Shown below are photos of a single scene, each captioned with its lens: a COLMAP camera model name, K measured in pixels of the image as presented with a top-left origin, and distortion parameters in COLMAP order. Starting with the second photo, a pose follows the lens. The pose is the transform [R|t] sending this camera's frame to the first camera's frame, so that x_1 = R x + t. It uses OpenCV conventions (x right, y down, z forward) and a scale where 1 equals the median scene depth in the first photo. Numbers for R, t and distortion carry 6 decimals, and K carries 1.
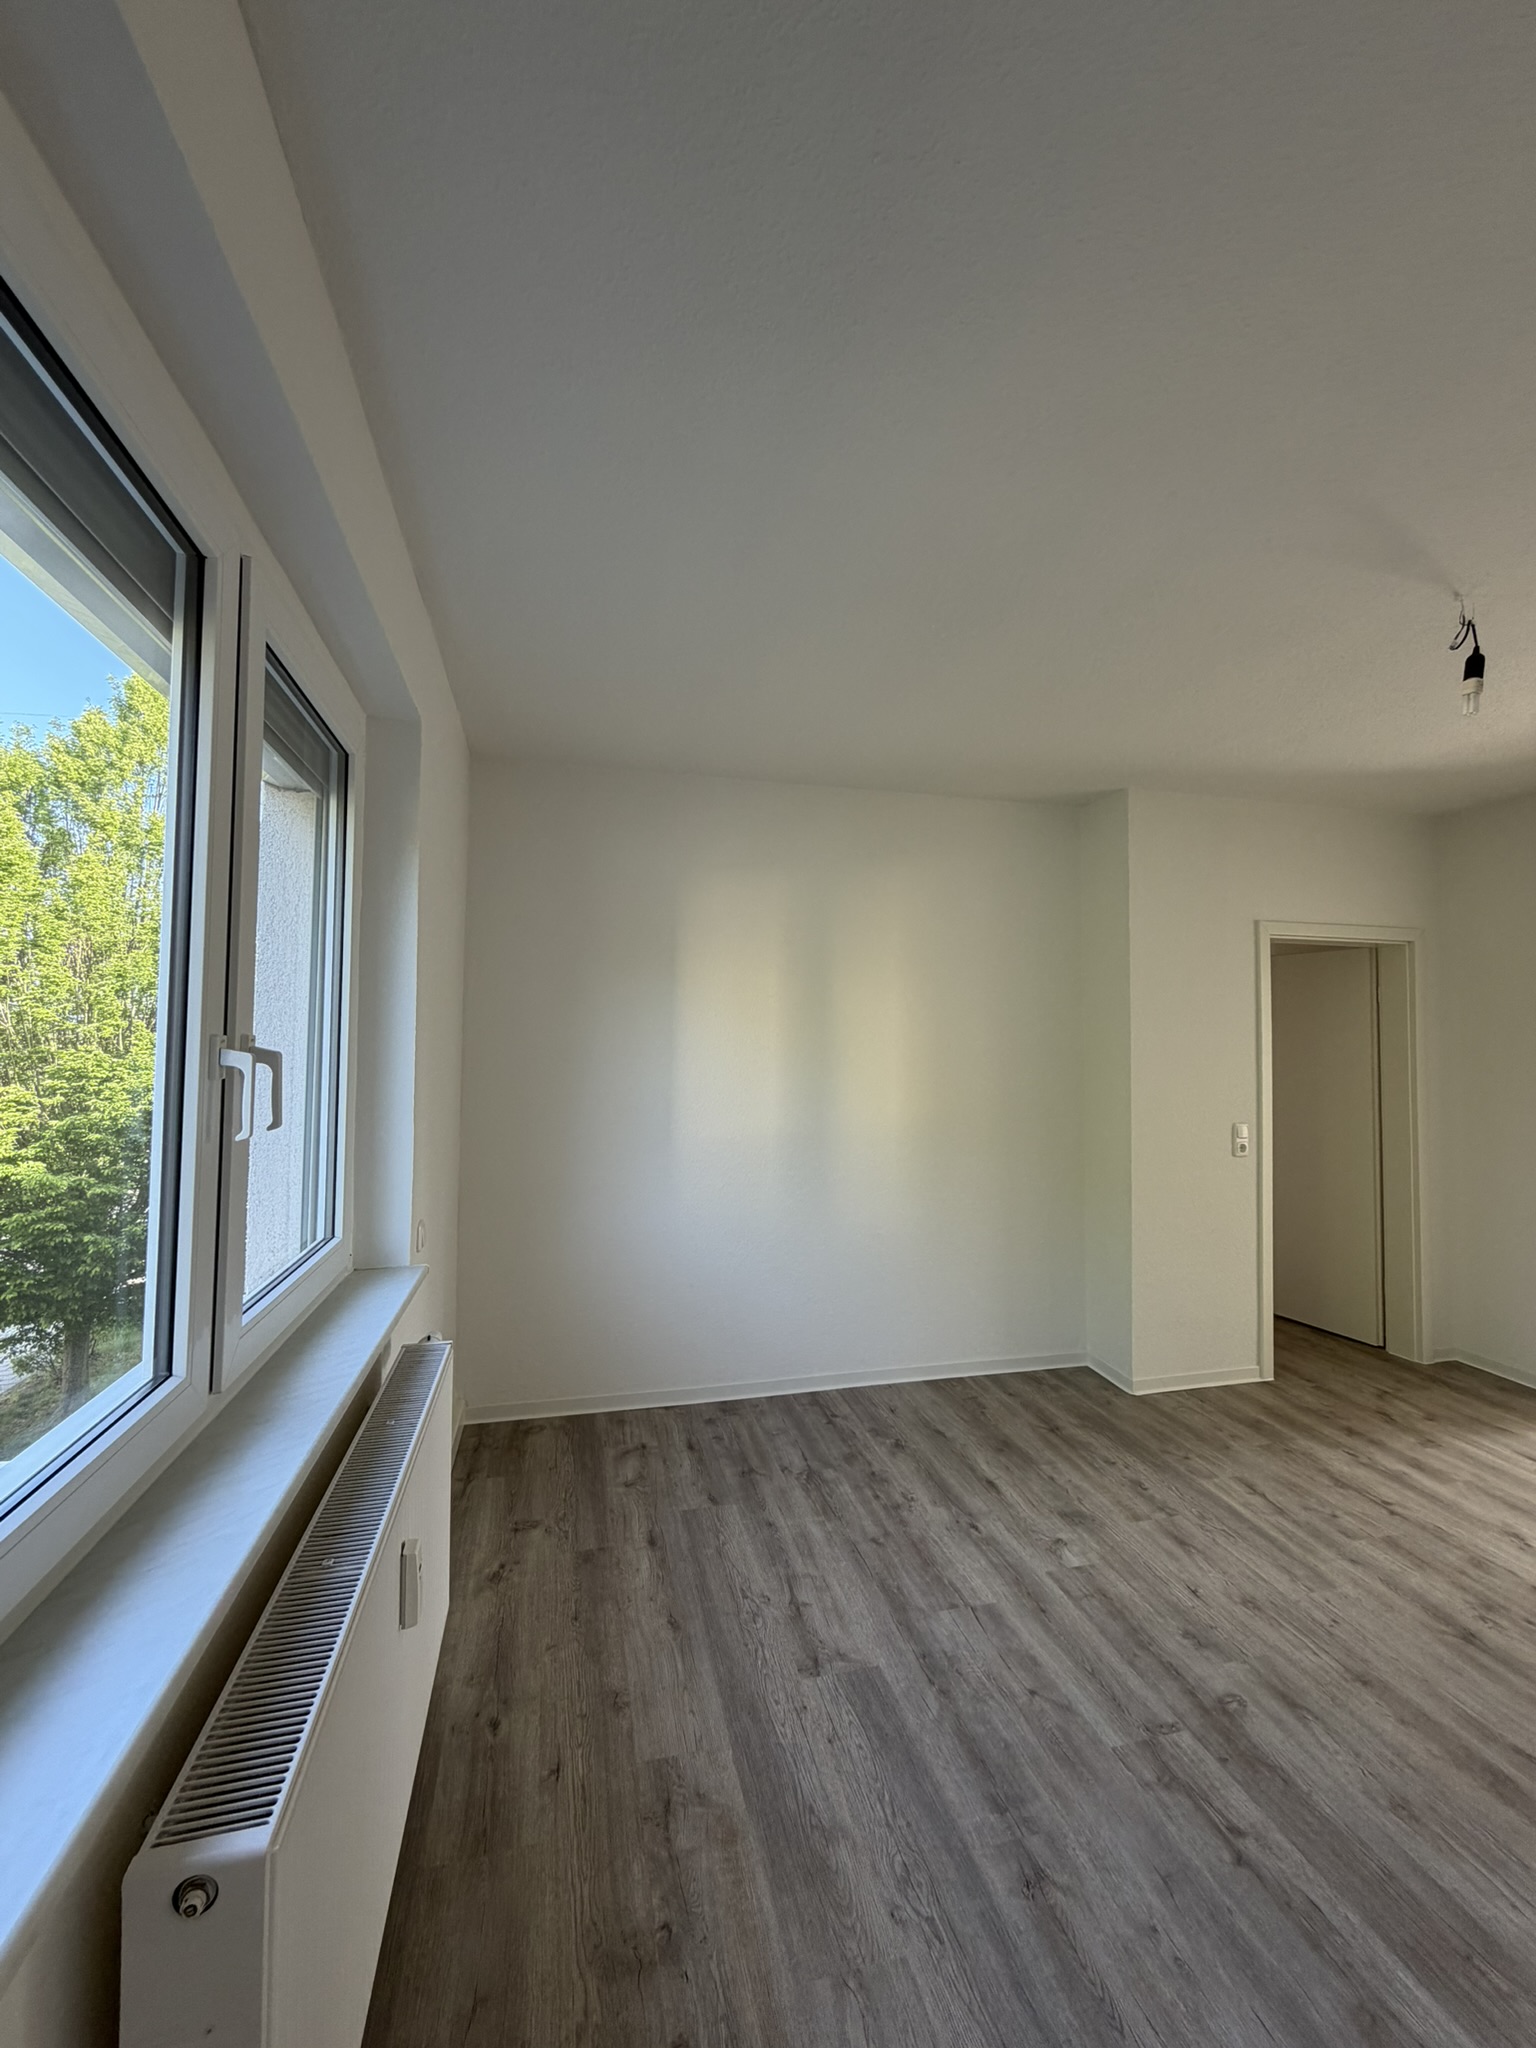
lens RADIAL K [[812.7, 0, 764.2], [0, 812.7, 1017.3], [0, 0, 1]] dist [-0.000004, 0.000140]
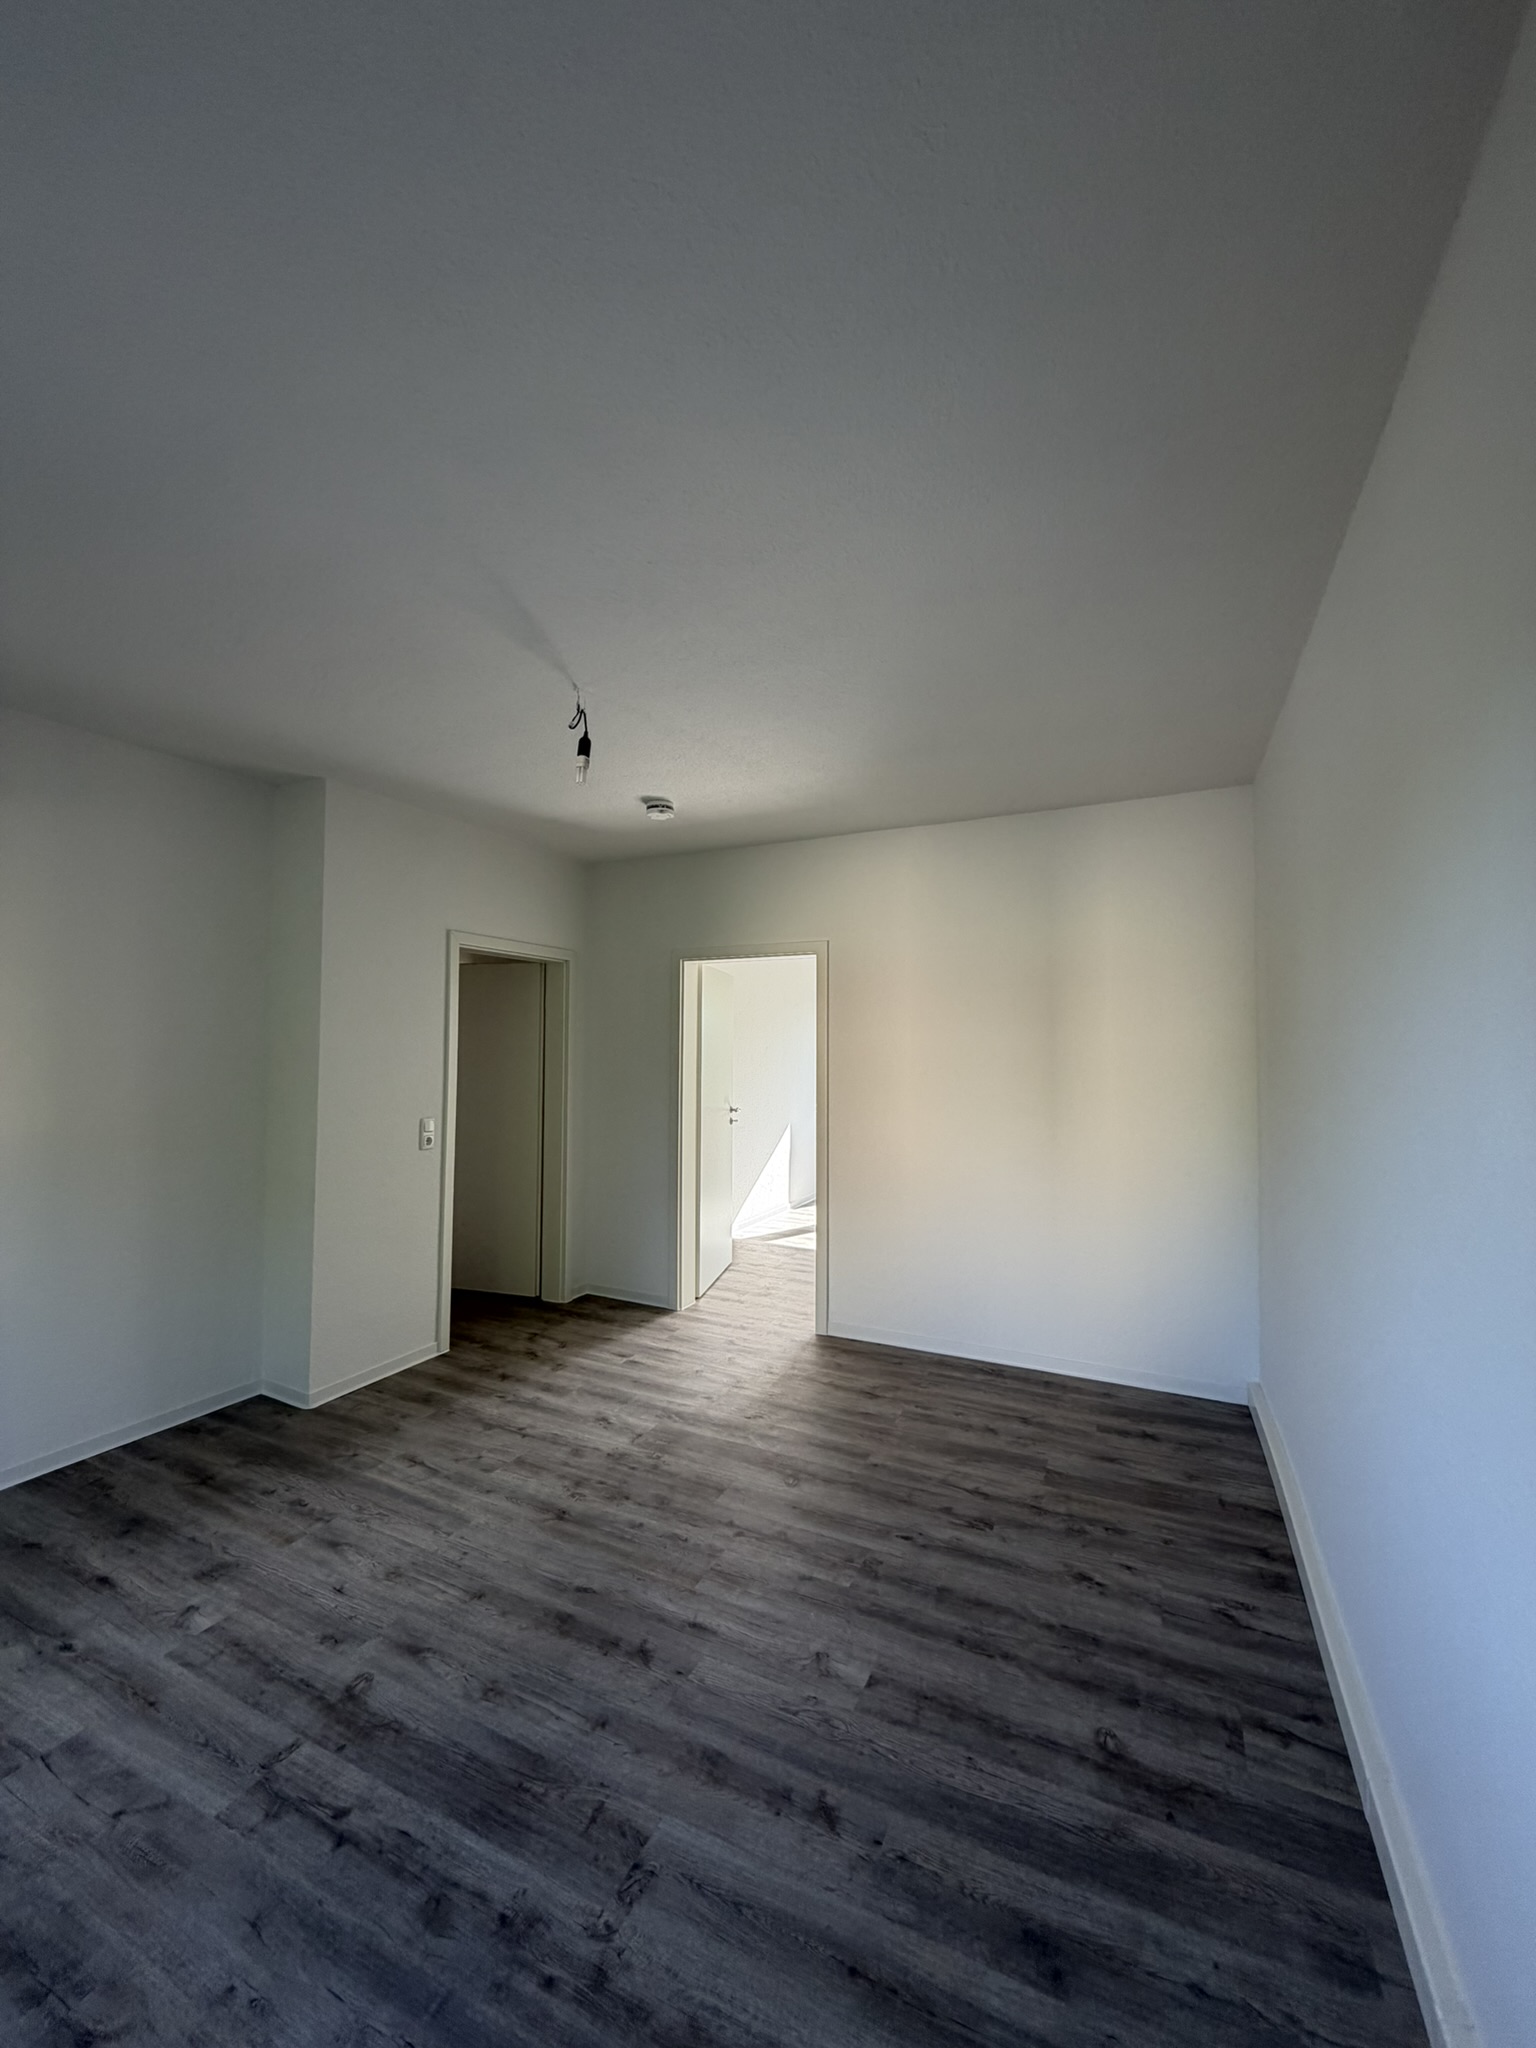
lens RADIAL K [[812.7, 0, 764.2], [0, 812.7, 1017.3], [0, 0, 1]] dist [-0.000004, 0.000140]
pose [[0.640601, 0.026520, 0.767416, 0.065491], [-0.025797, 0.999583, -0.013010, 0.001440], [-0.767440, -0.011463, 0.641018, -0.028830]]
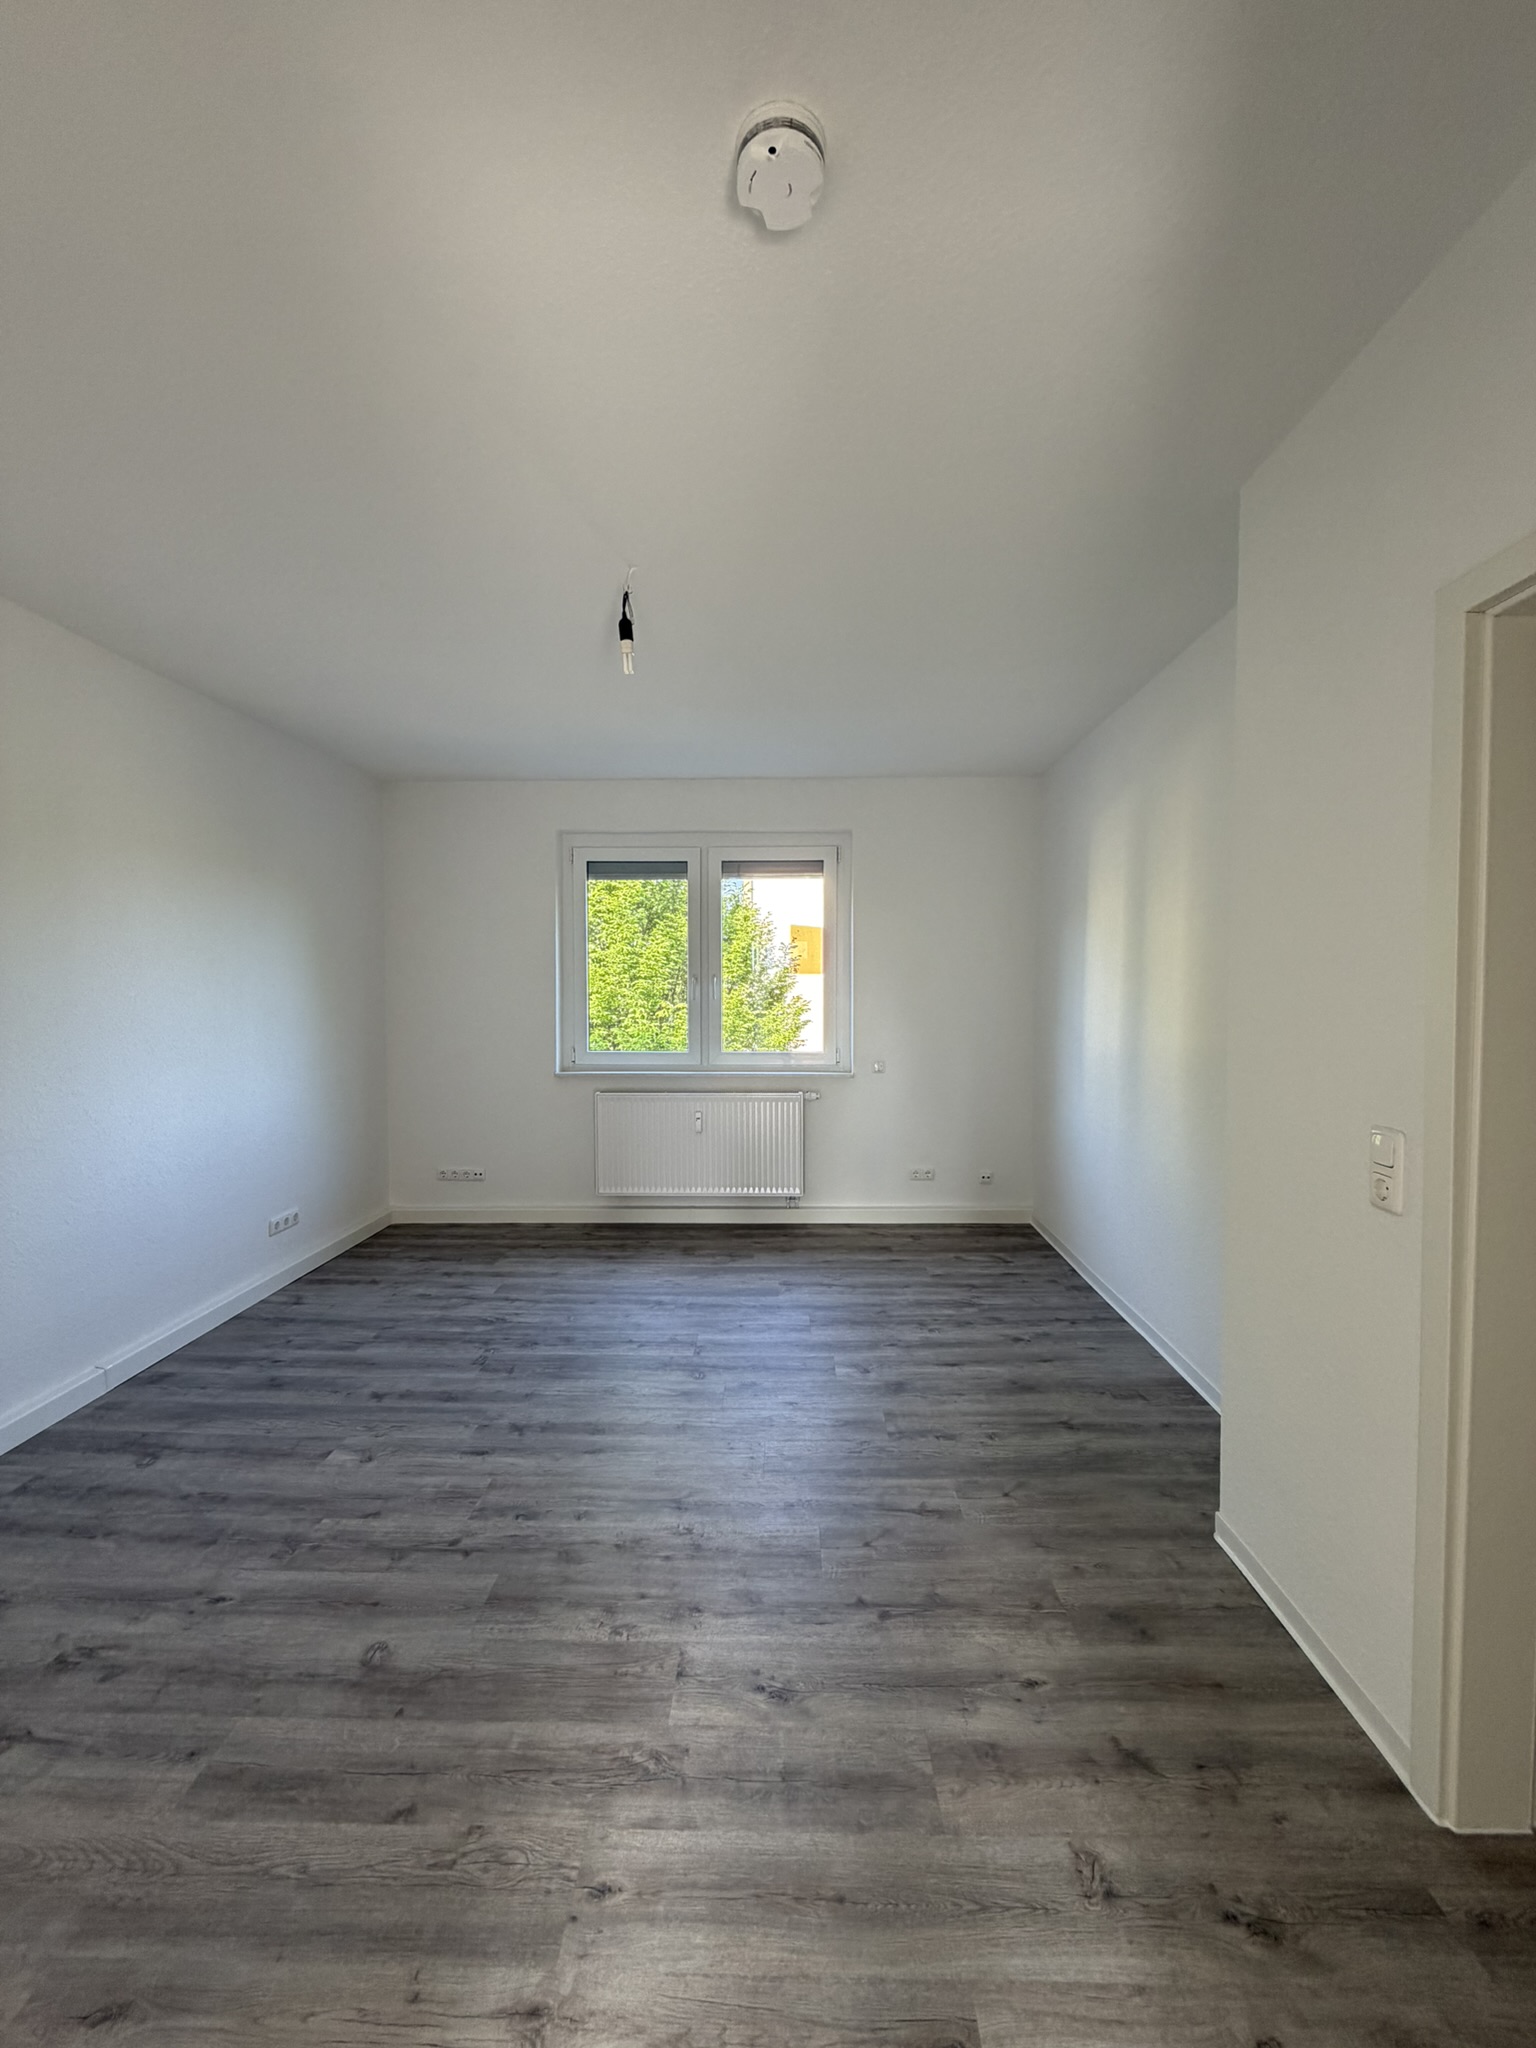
lens RADIAL K [[812.7, 0, 764.2], [0, 812.7, 1017.3], [0, 0, 1]] dist [-0.000004, 0.000140]
pose [[-0.271562, 0.028091, -0.962011, 1.454873], [0.032803, 0.999263, 0.019919, 0.077015], [0.961862, -0.026147, -0.272283, 1.113736]]
